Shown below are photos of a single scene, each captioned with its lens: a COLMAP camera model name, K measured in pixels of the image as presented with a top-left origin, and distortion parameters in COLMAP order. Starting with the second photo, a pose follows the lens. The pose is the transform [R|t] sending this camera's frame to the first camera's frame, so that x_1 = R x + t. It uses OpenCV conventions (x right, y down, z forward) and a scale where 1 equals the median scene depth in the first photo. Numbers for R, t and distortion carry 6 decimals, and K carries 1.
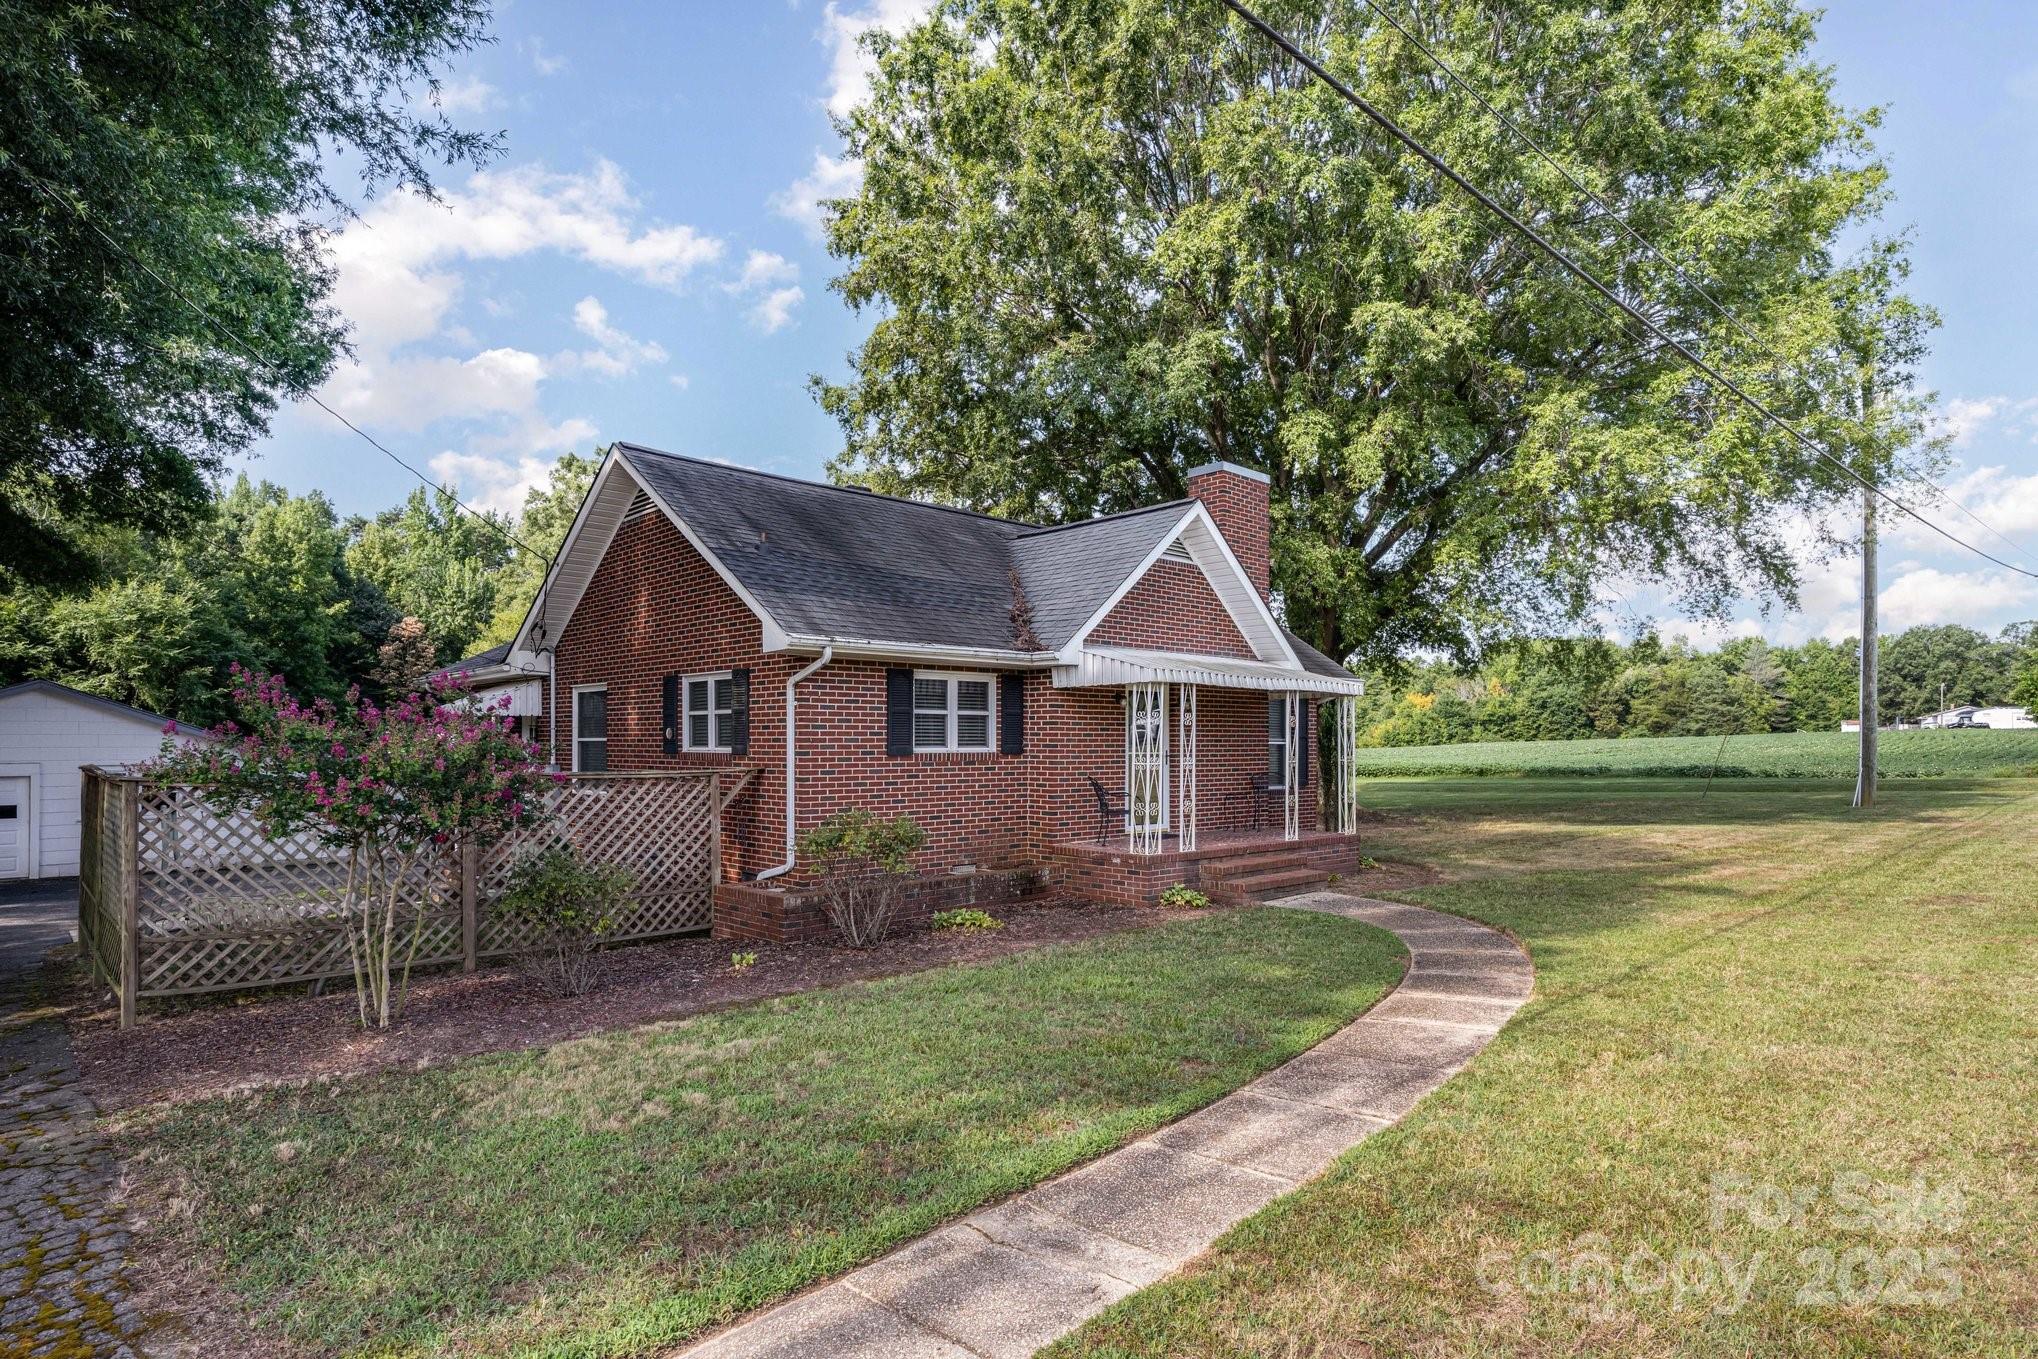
lens RADIAL K [[1117.2, 0, 1005.3], [0, 1117.2, 740.6], [0, 0, 1]] dist [0.003189, -0.000281]
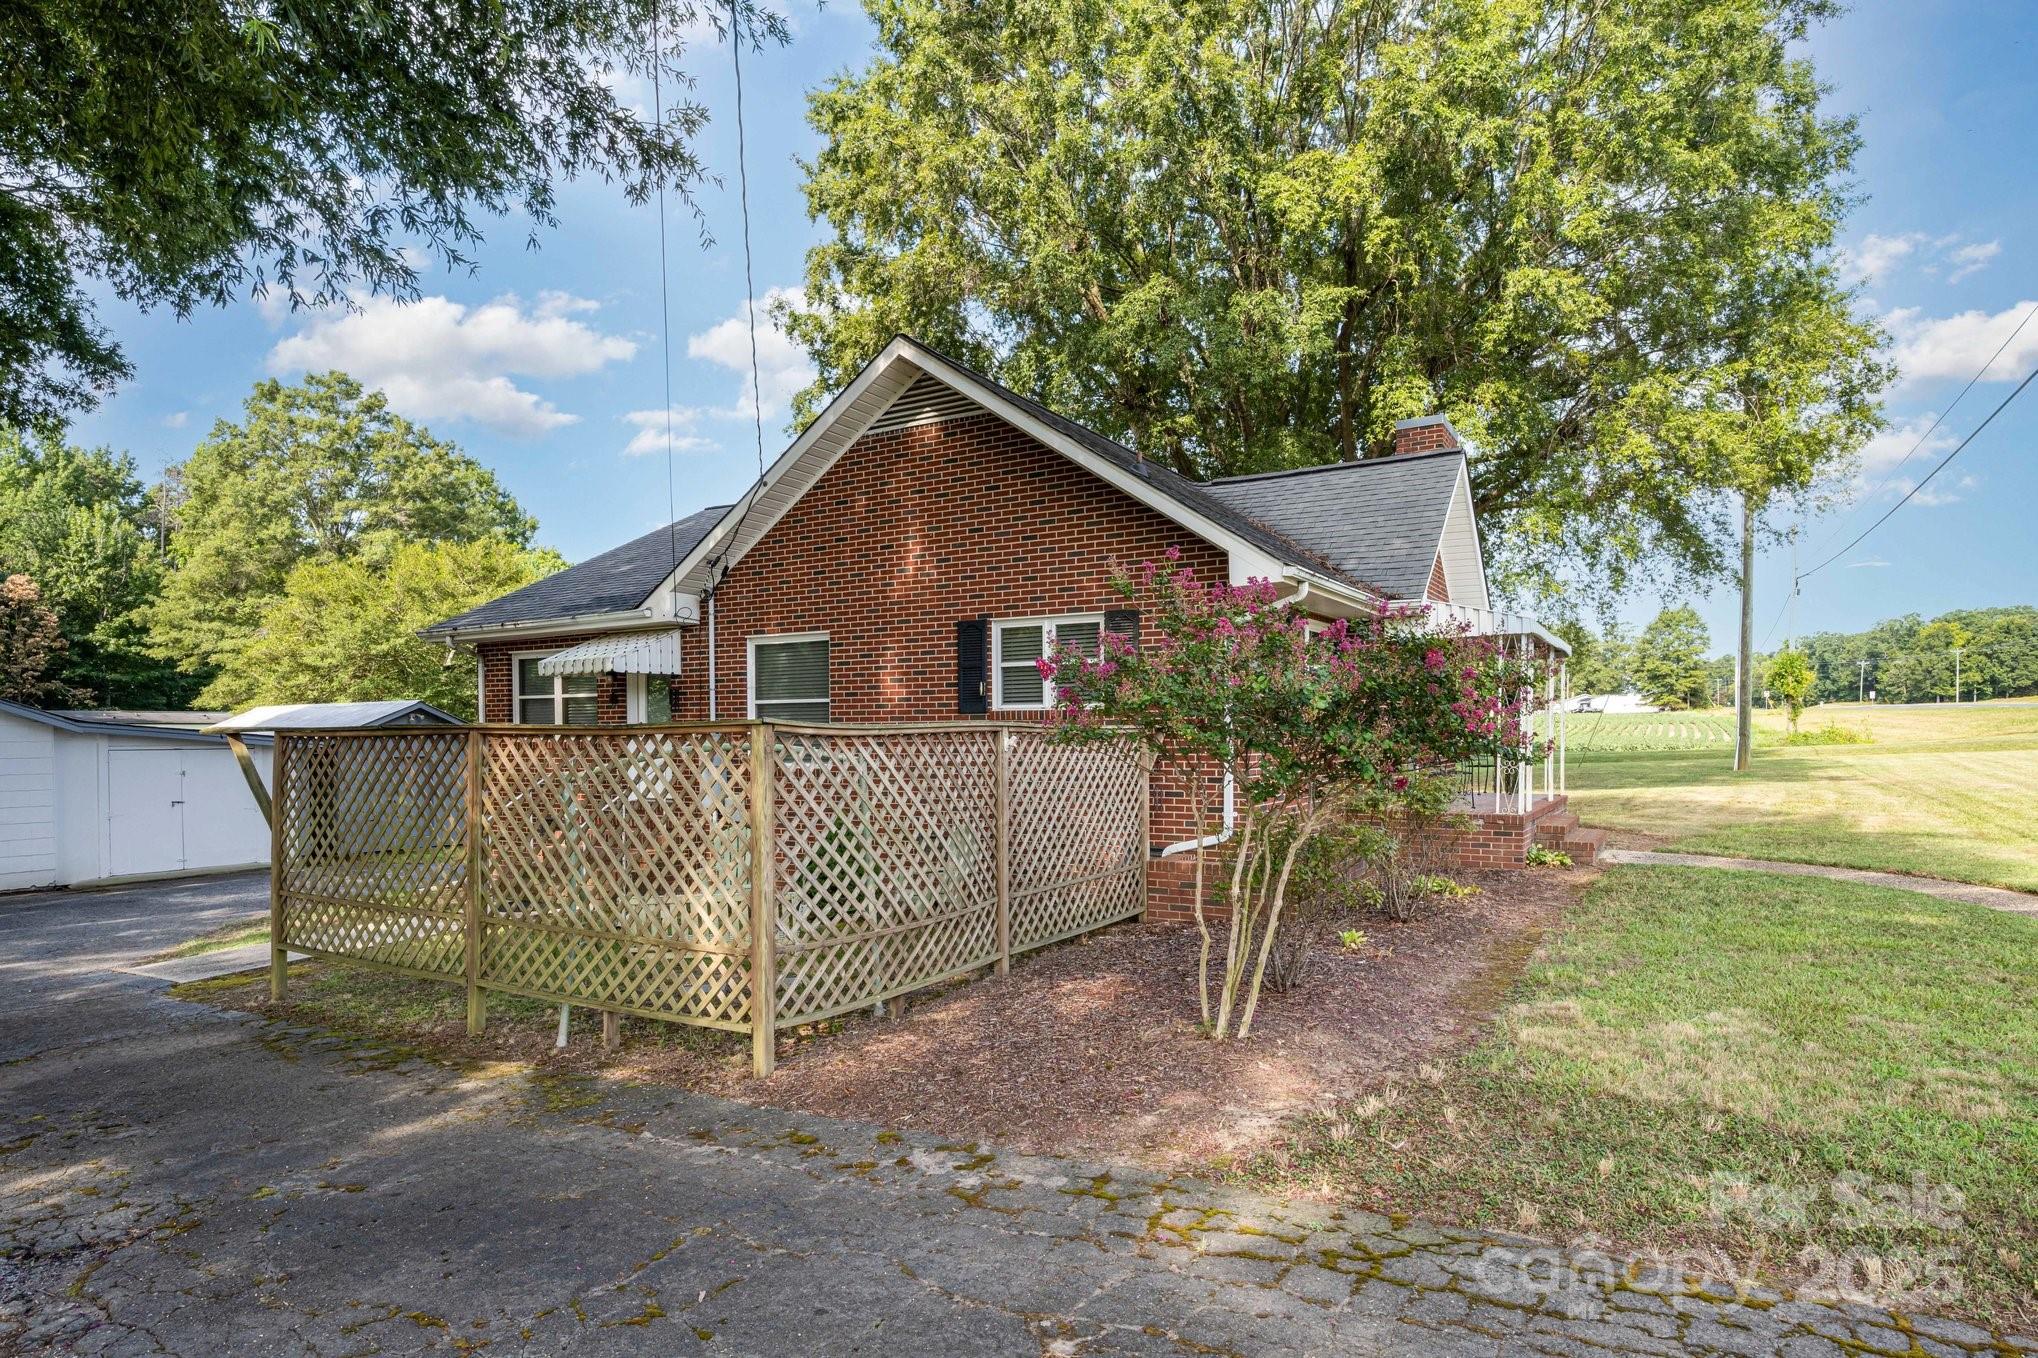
lens RADIAL K [[1153.1, 0, 1014.2], [0, 1153.1, 751.4], [0, 0, 1]] dist [-0.003040, 0.004372]
pose [[0.960498, -0.013131, 0.277976, -0.106797], [0.008502, 0.999804, 0.017854, 0.005241], [-0.278156, -0.014786, 0.960422, 0.033406]]
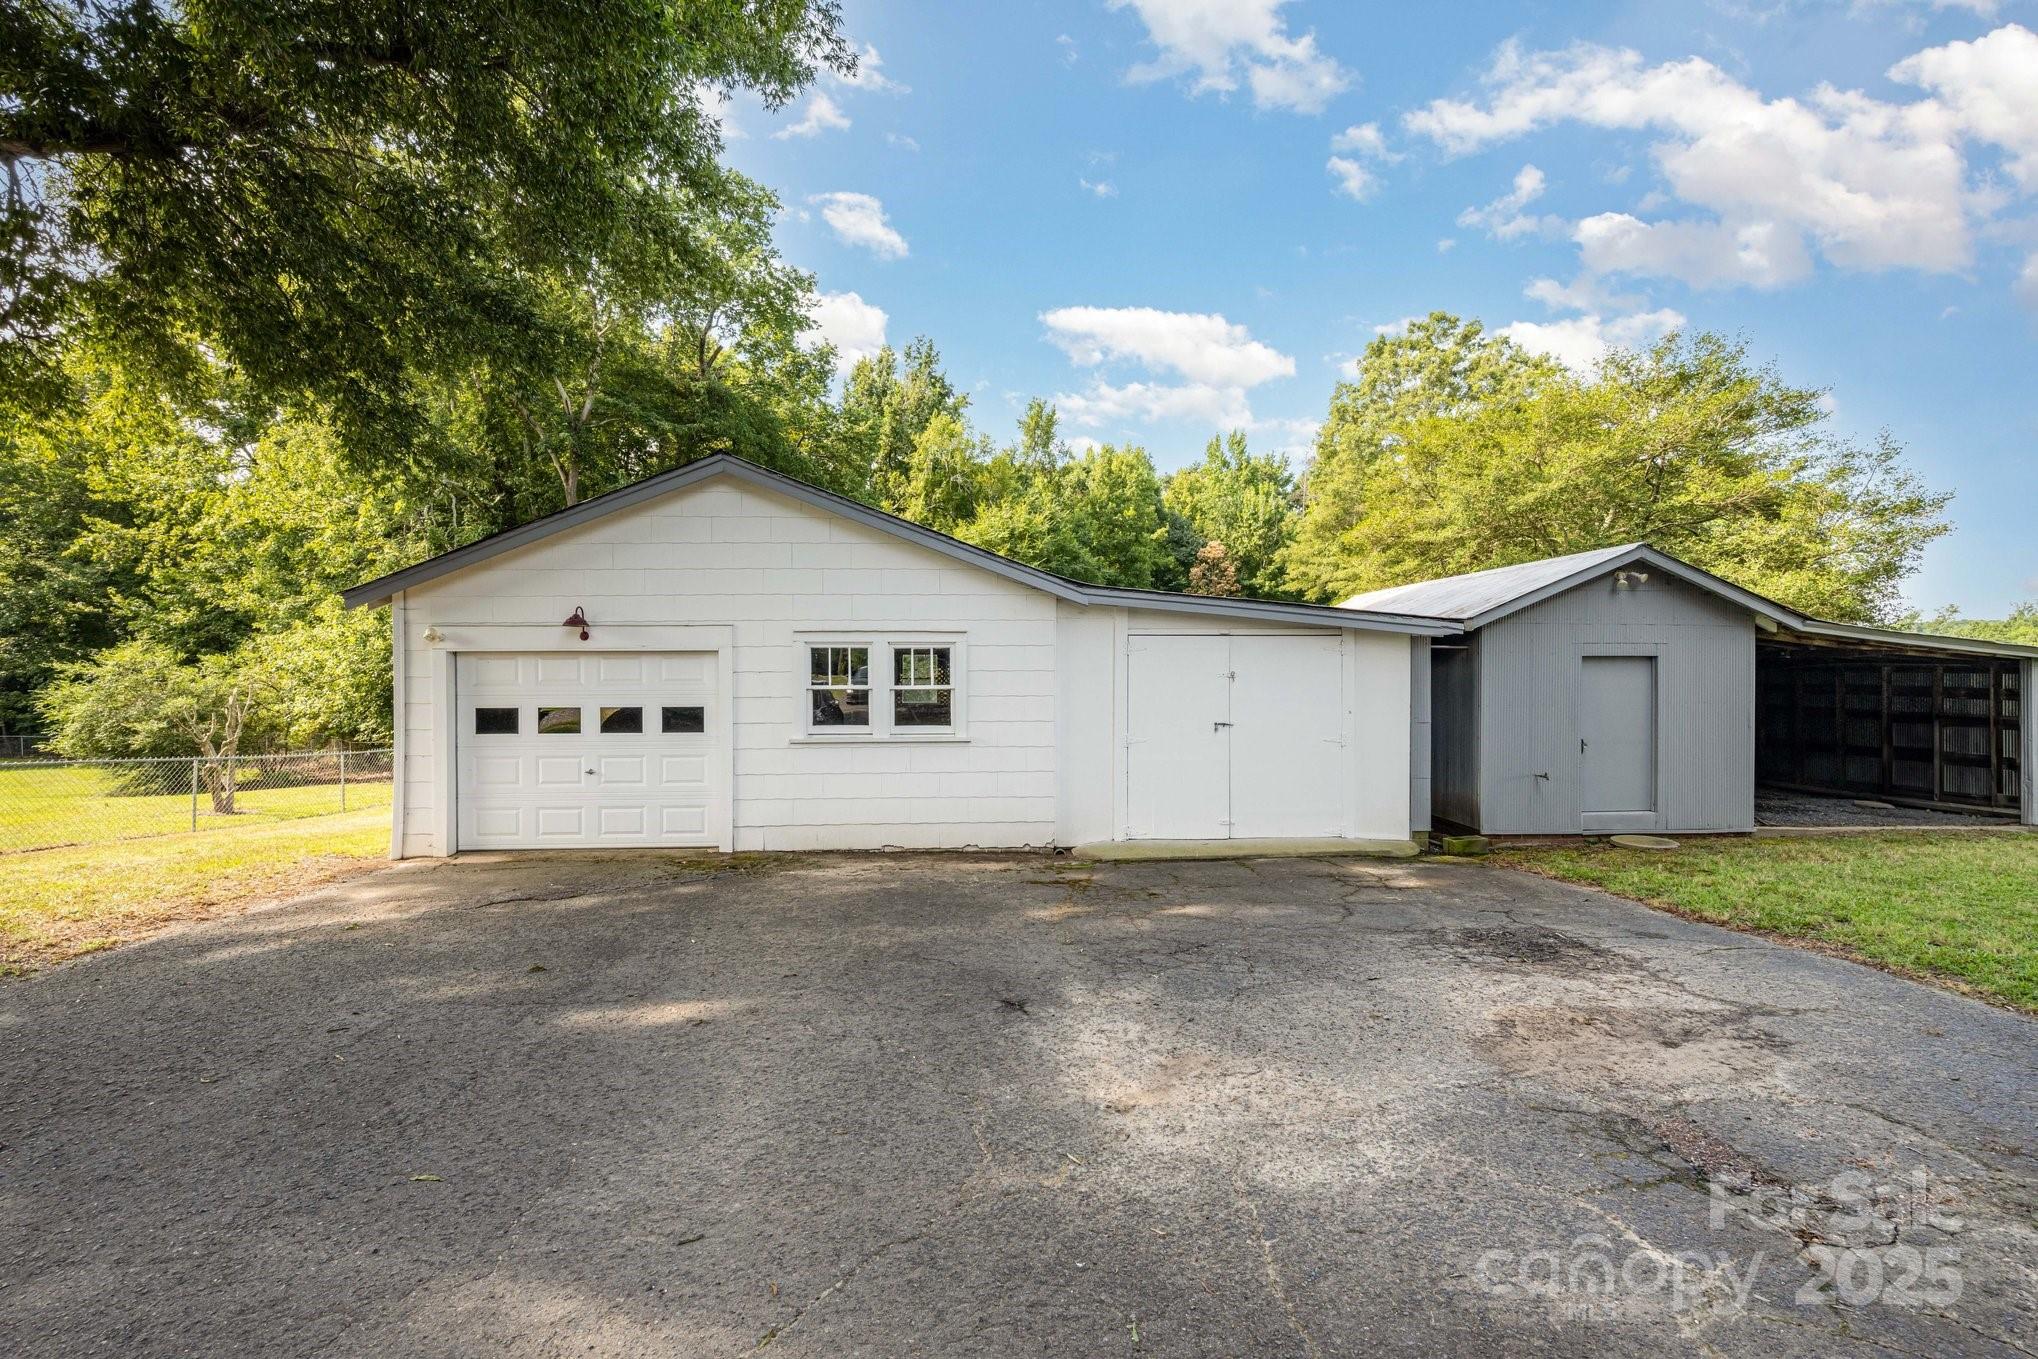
lens RADIAL K [[848.8, 0, 1008.9], [0, 848.8, 676.8], [0, 0, 1]] dist [-0.002488, -0.000124]
pose [[0.766549, 0.005433, -0.642163, -0.175218], [0.005651, 0.999868, 0.015204, 0.012689], [0.642161, -0.015284, 0.766417, 0.264038]]
